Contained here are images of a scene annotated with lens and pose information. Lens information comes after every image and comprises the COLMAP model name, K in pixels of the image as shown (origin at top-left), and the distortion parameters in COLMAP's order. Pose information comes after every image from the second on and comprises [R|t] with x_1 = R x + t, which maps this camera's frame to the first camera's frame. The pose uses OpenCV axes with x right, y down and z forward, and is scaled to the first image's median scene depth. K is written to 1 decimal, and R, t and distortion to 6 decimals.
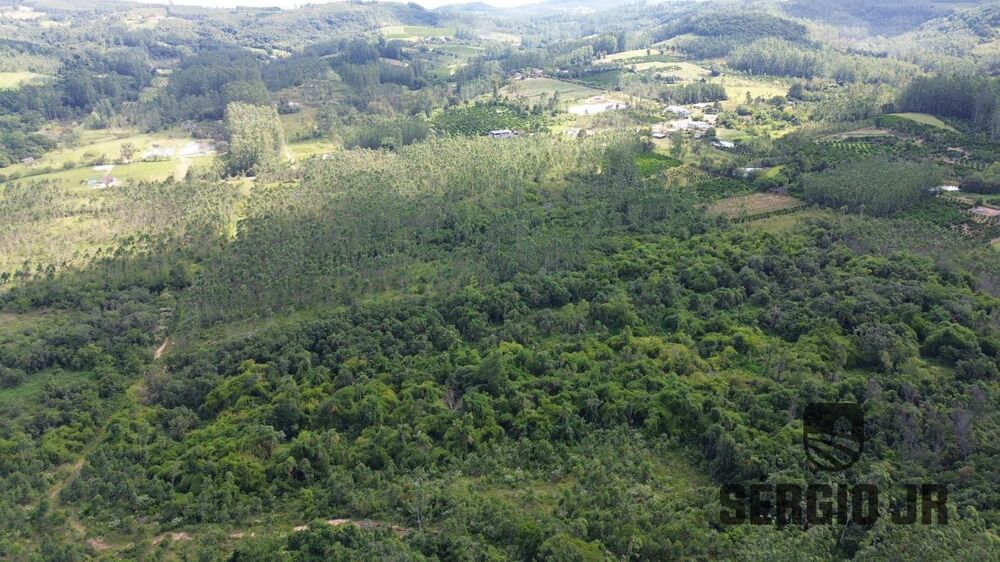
lens RADIAL K [[710.5, 0, 504.2], [0, 710.5, 276.7], [0, 0, 1]] dist [0.082784, -0.086789]
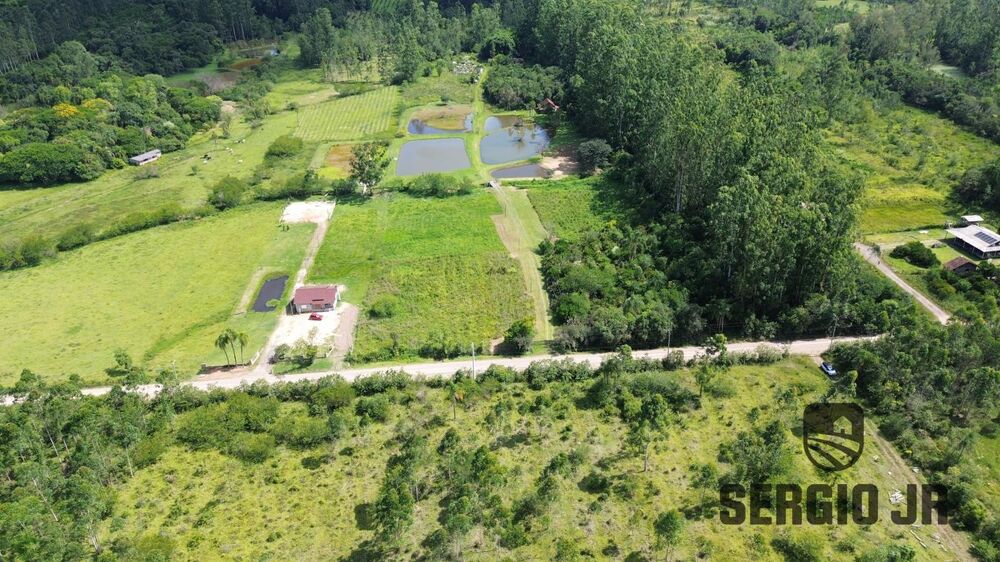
lens RADIAL K [[710.5, 0, 503.8], [0, 710.5, 276.0], [0, 0, 1]] dist [0.082784, -0.086789]
pose [[0.965997, 0.120815, -0.228589, -0.280209], [-0.093790, 0.987633, 0.125640, -0.131038], [0.240941, -0.099929, 0.965382, 0.505794]]
